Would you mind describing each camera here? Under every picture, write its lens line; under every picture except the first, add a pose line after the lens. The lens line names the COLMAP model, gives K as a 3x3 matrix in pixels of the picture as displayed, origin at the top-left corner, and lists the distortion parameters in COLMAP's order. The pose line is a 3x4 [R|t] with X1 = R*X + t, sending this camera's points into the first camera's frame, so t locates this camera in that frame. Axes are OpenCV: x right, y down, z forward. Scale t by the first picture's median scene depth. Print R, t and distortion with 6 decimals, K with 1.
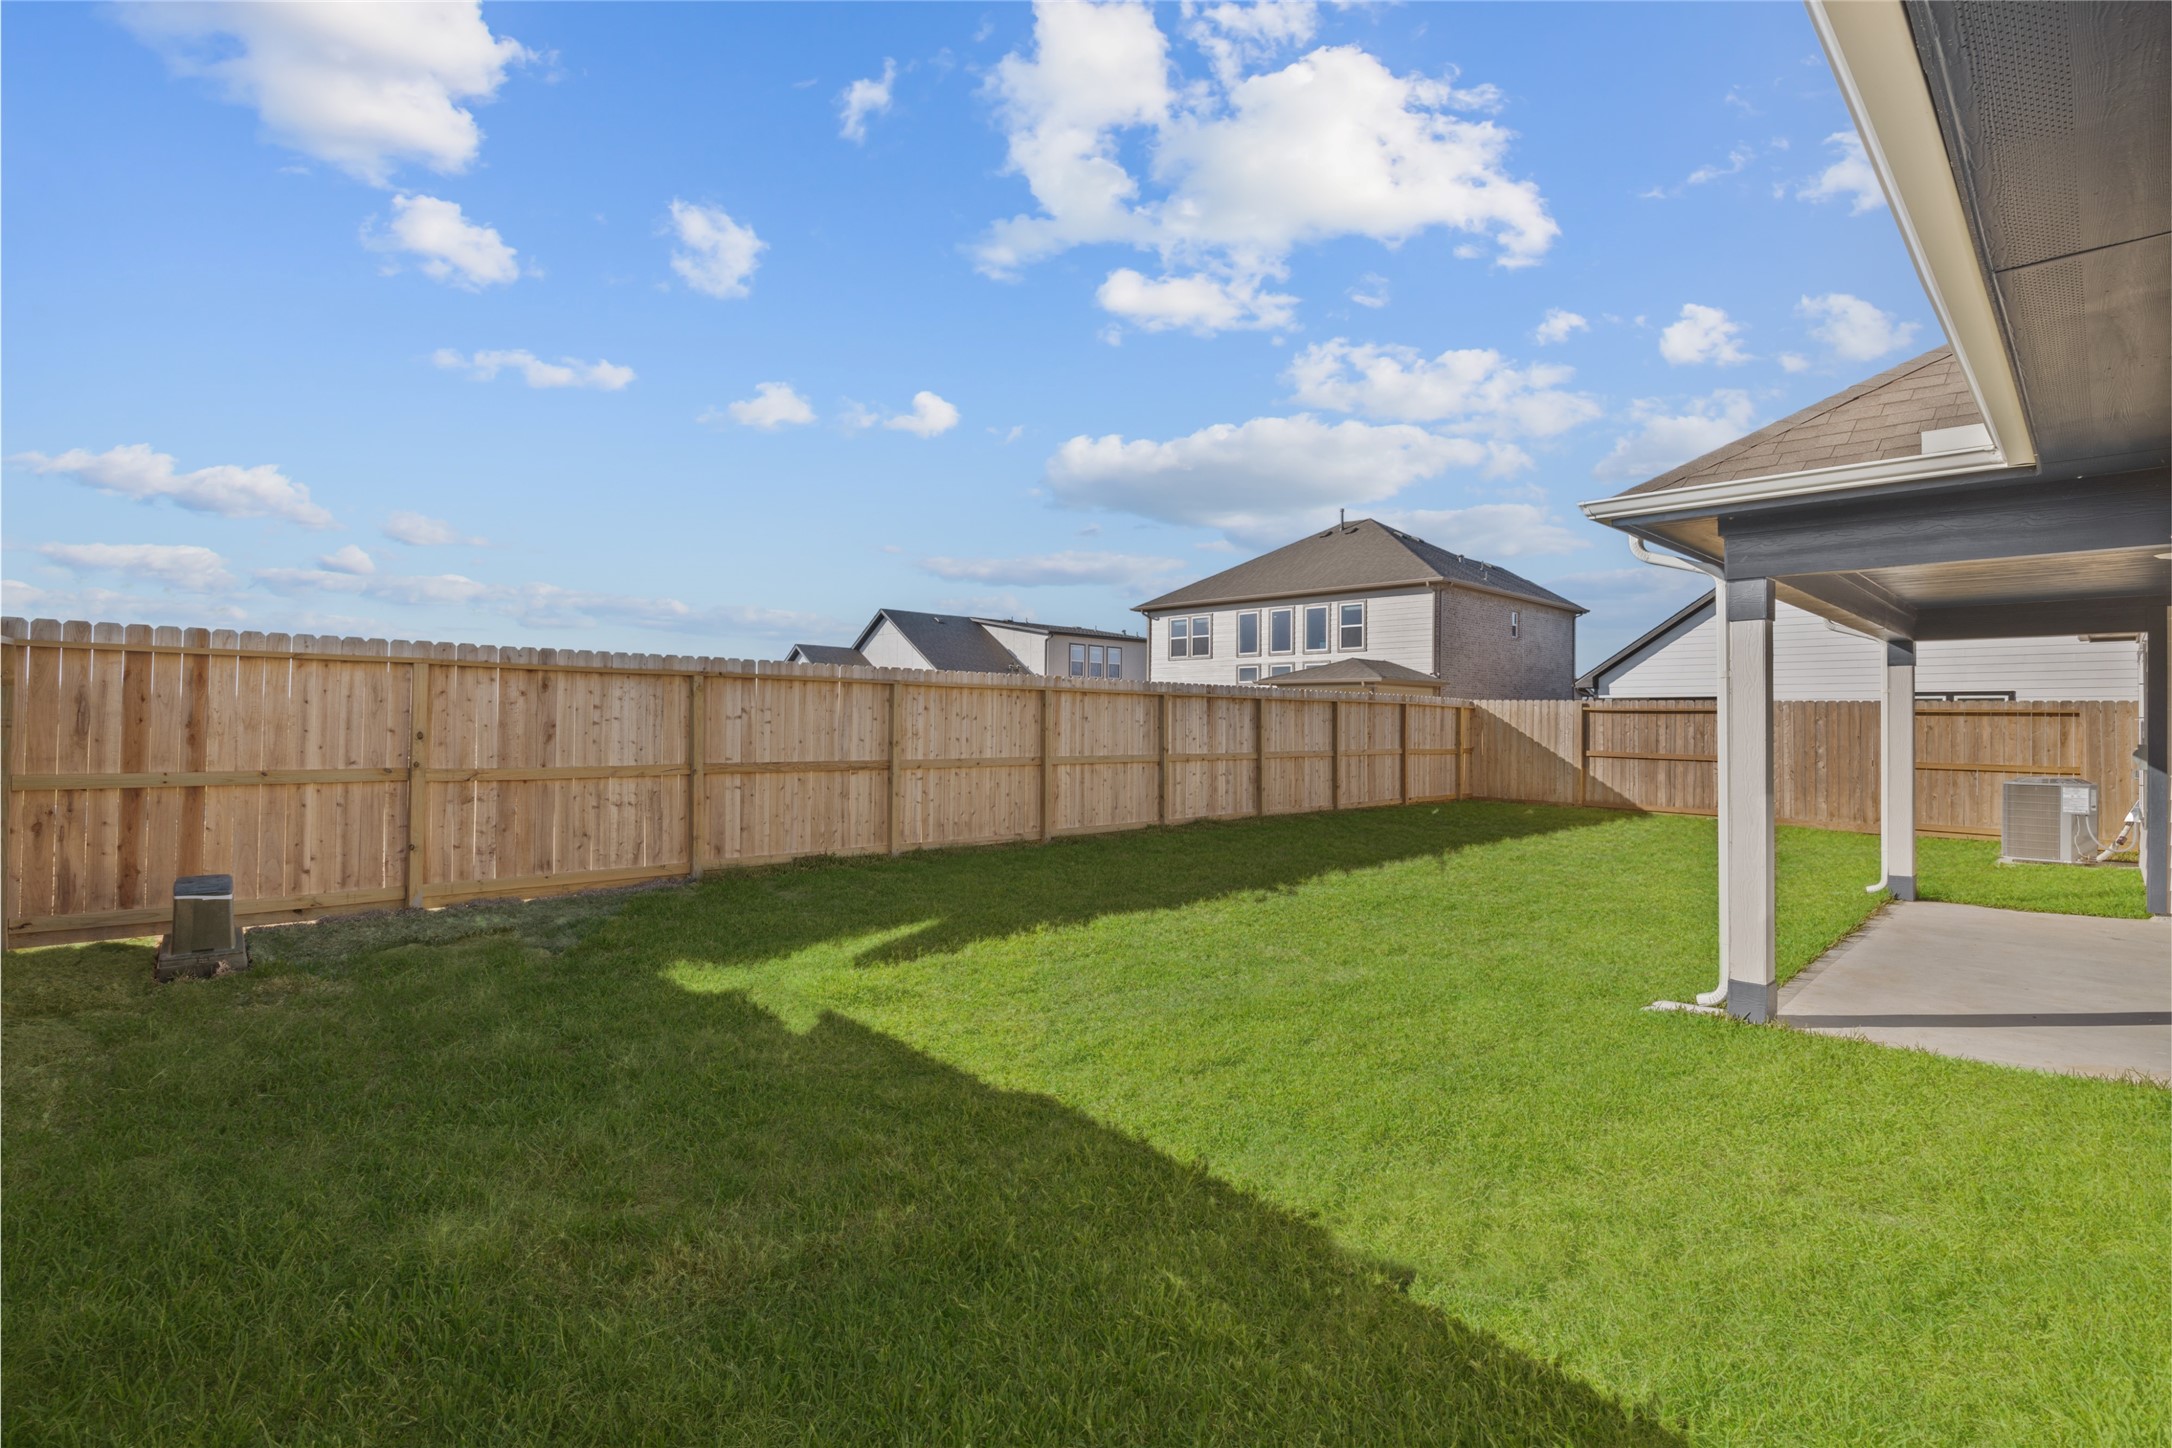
lens RADIAL K [[989.4, 0, 1078.6], [0, 989.4, 714.5], [0, 0, 1]] dist [-0.003894, 0.000200]
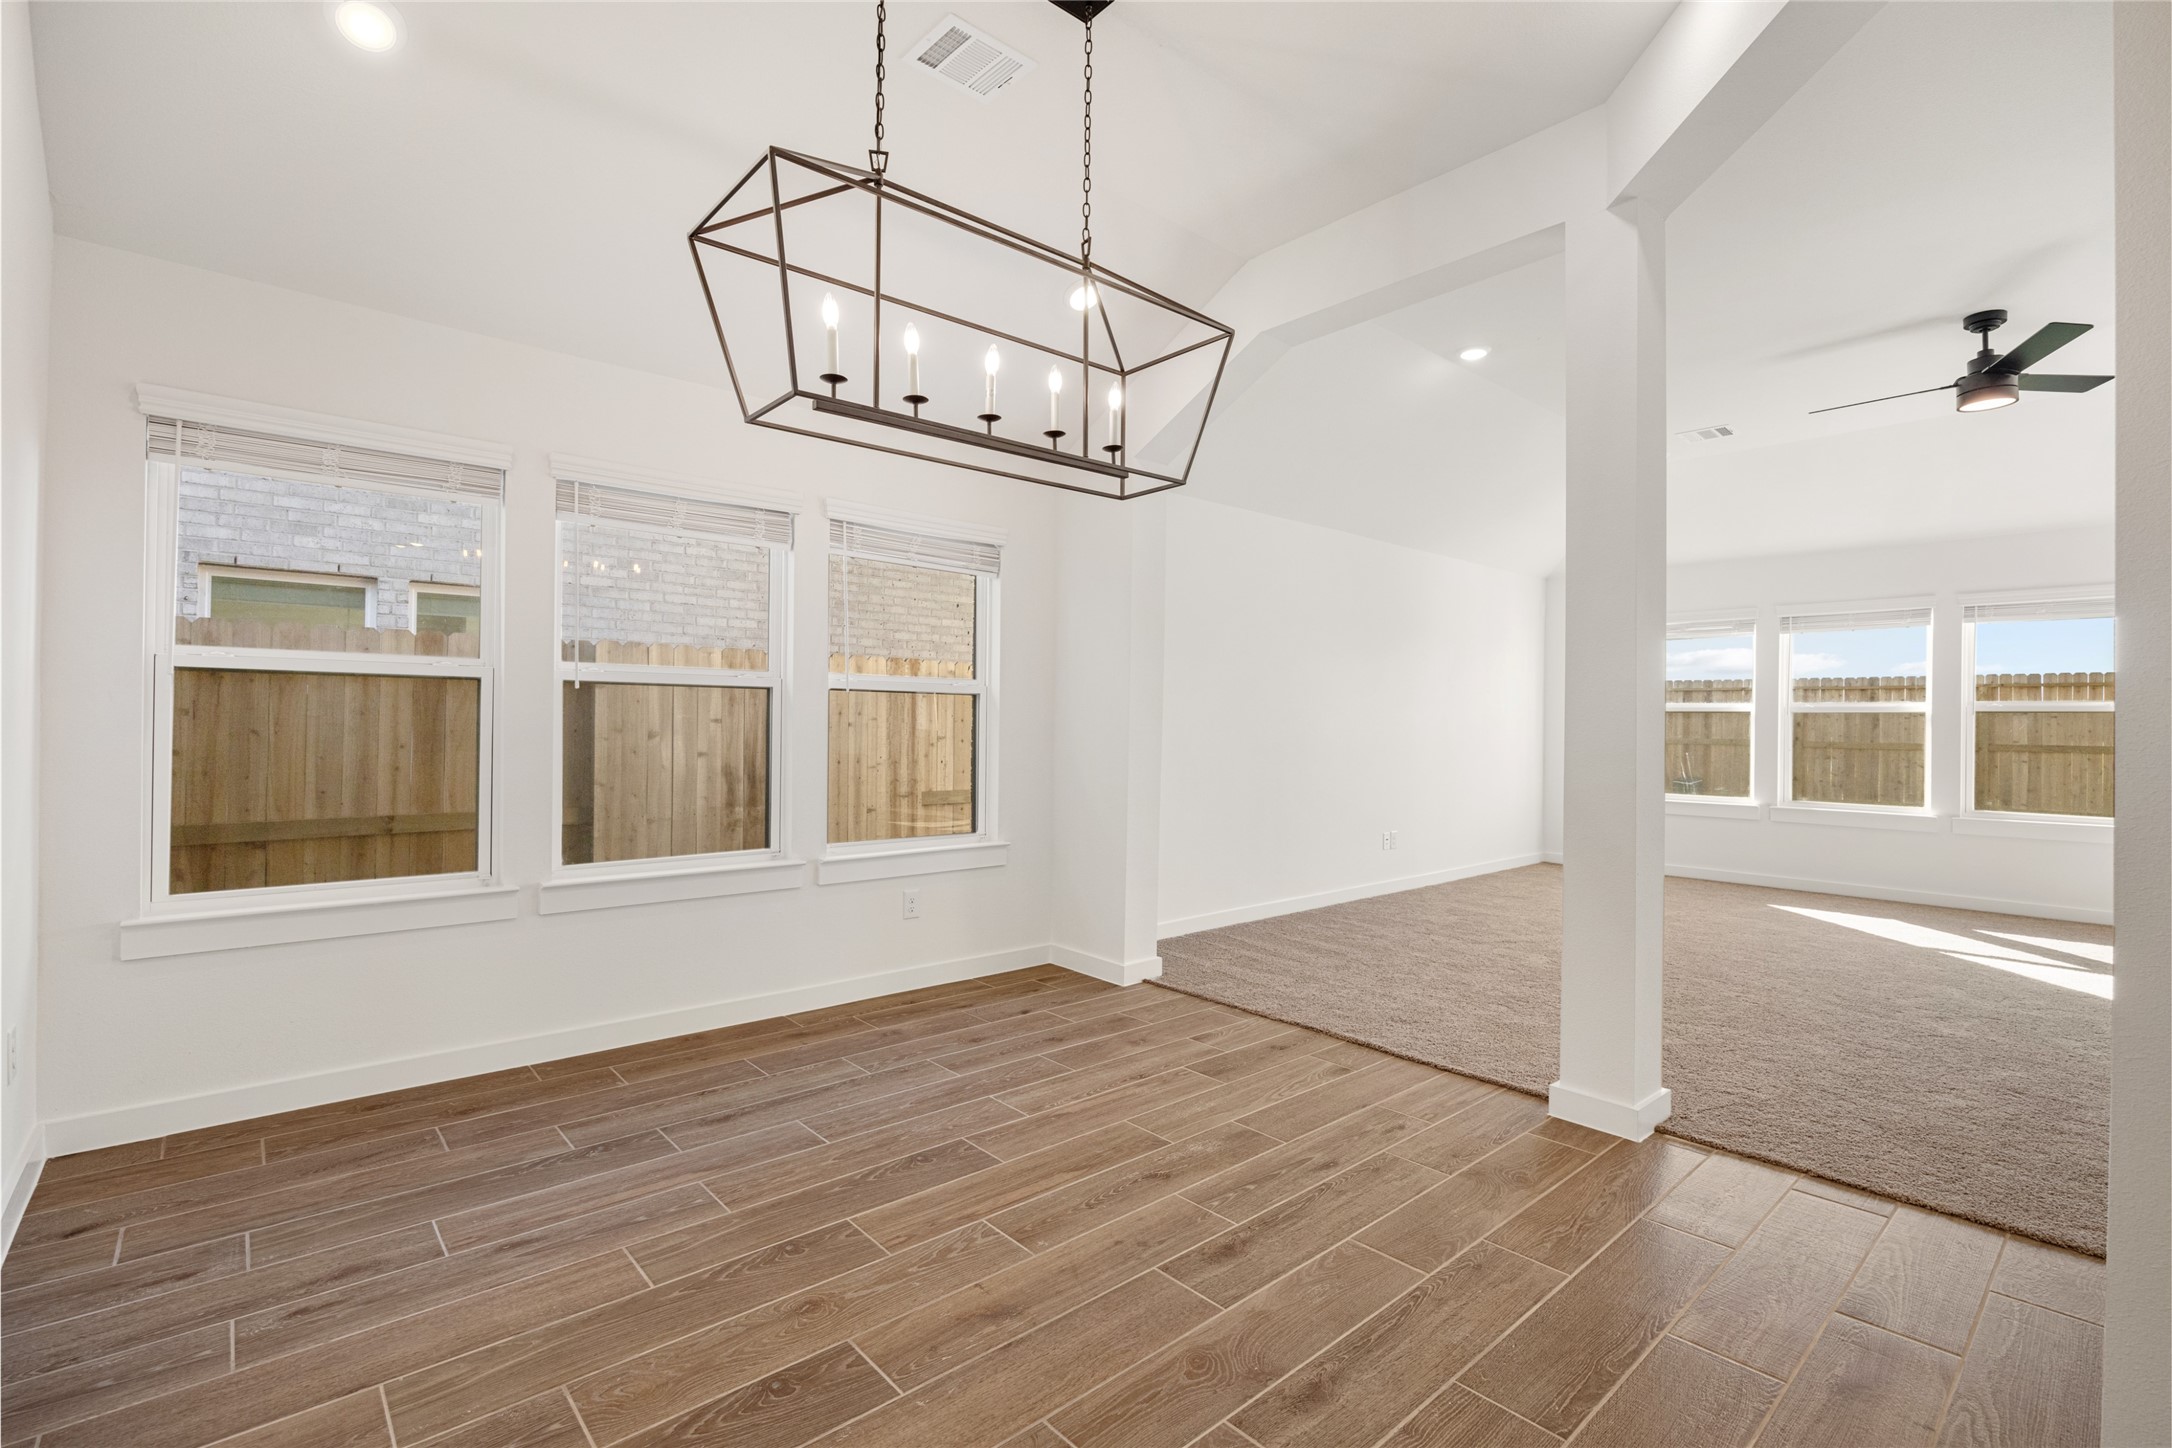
lens RADIAL K [[989.4, 0, 1088.6], [0, 989.4, 723.9], [0, 0, 1]] dist [-0.003894, 0.000200]
pose [[-0.041477, -0.009858, -0.999091, 1.233568], [-0.000769, 0.999951, -0.009834, 0.035436], [0.999139, 0.000360, -0.041482, -0.338767]]
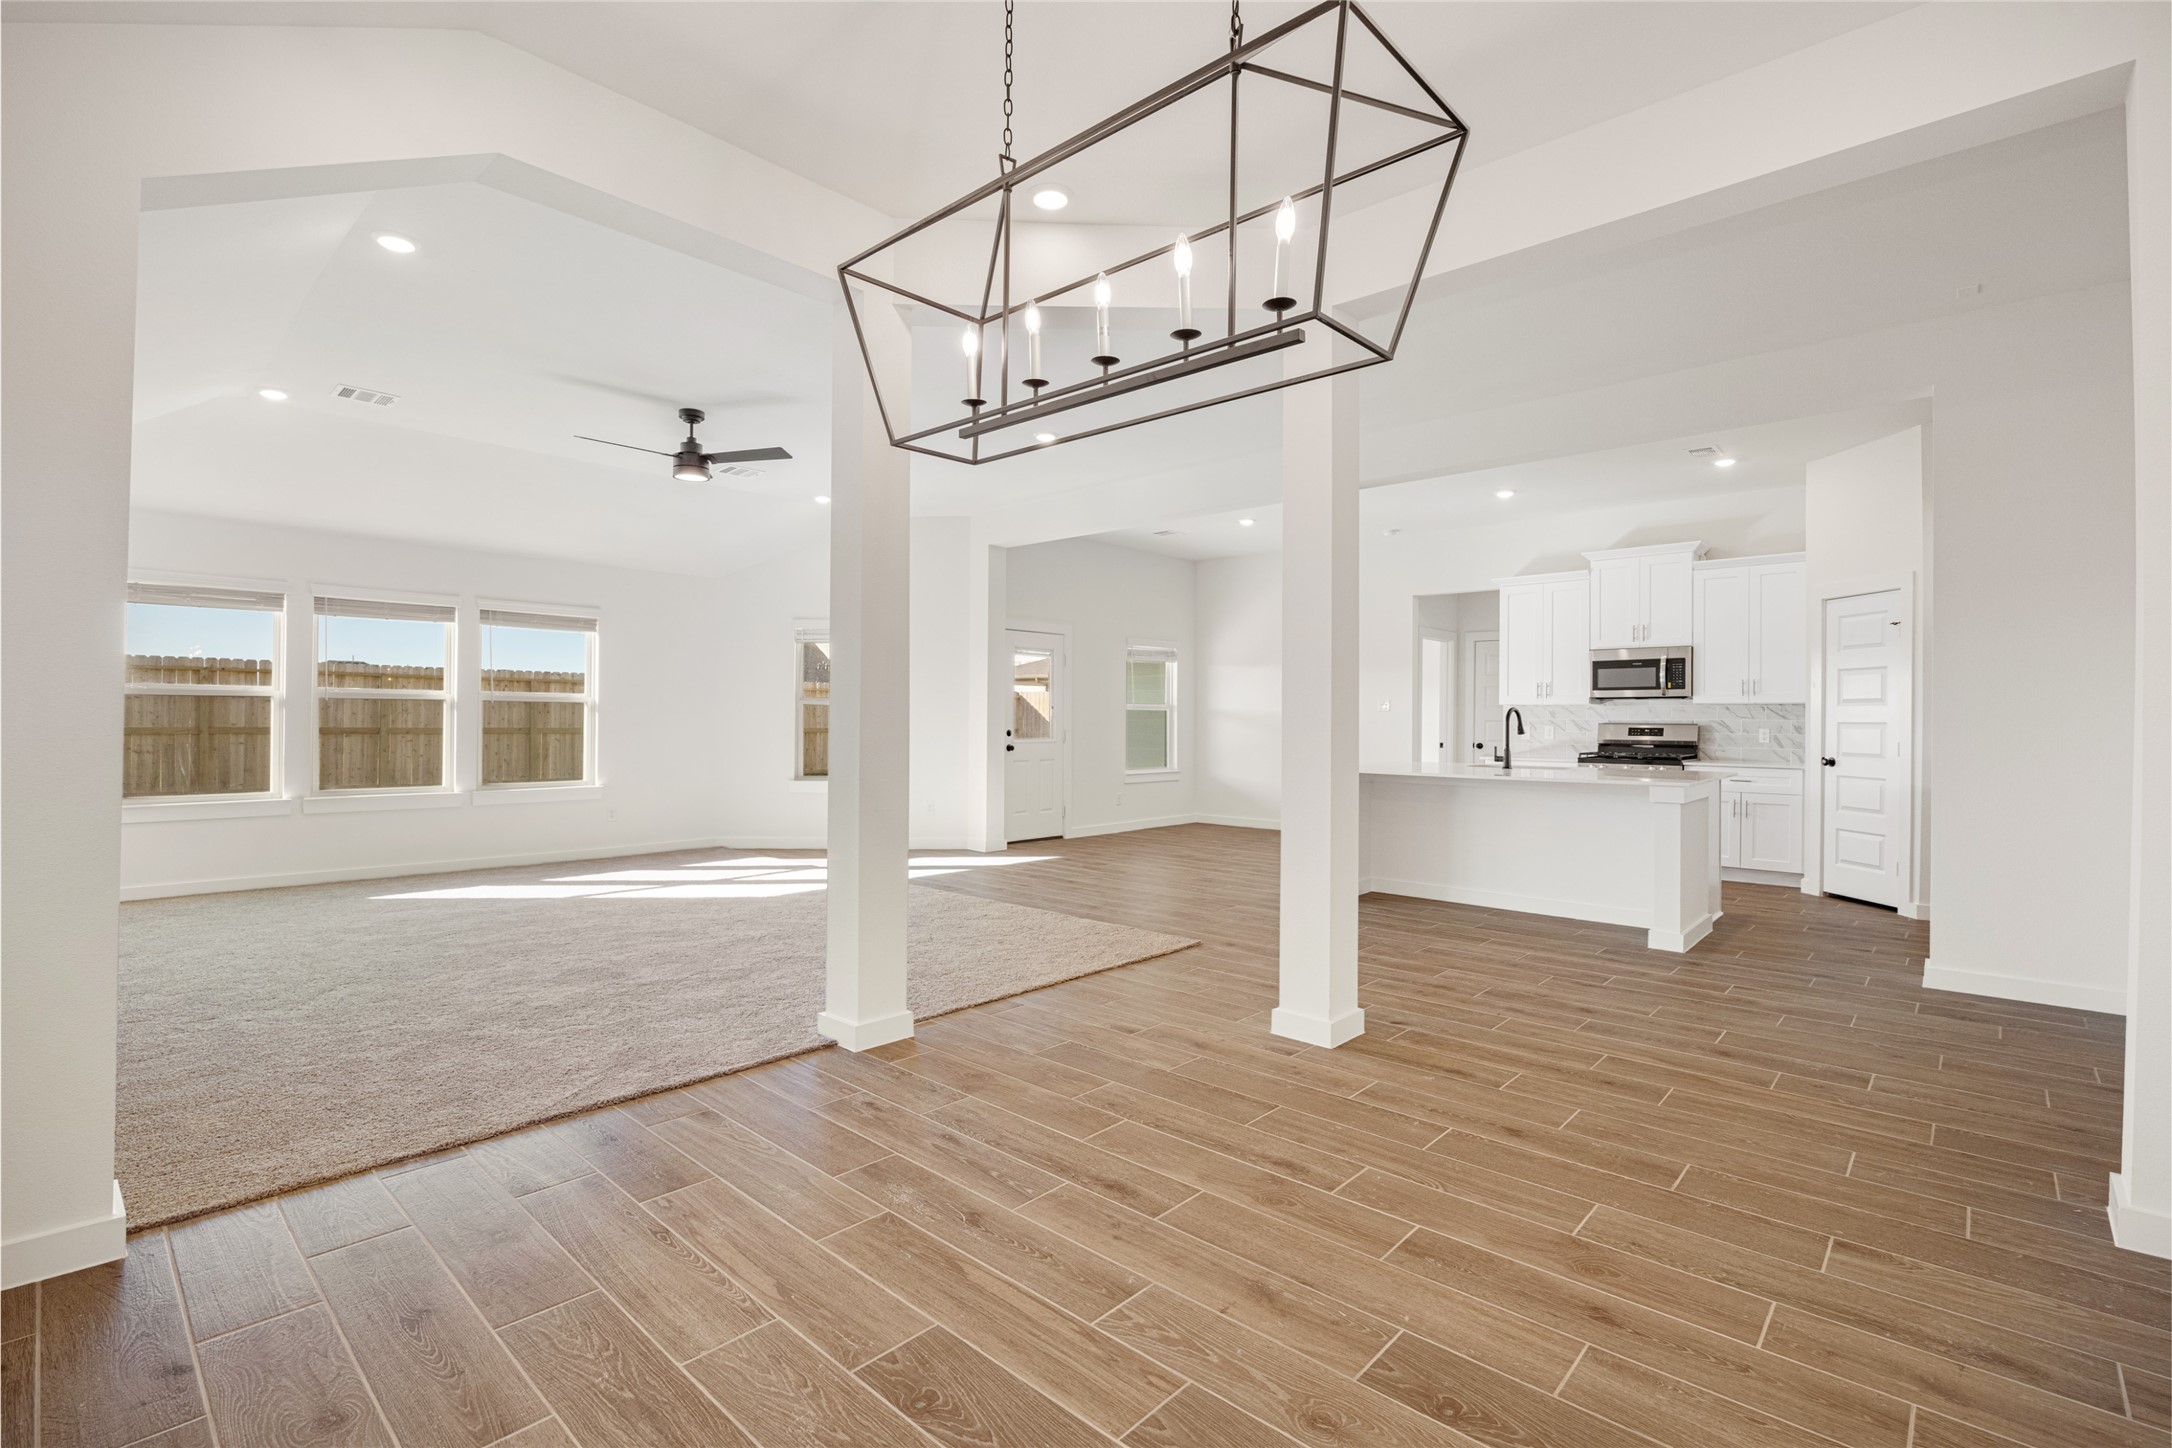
lens RADIAL K [[989.4, 0, 1088.4], [0, 989.4, 715.7], [0, 0, 1]] dist [-0.003894, 0.000200]
pose [[0.997541, -0.002923, 0.070018, 0.900108], [0.002579, 0.999984, 0.005007, 0.028248], [-0.070032, -0.004814, 0.997533, -0.645238]]
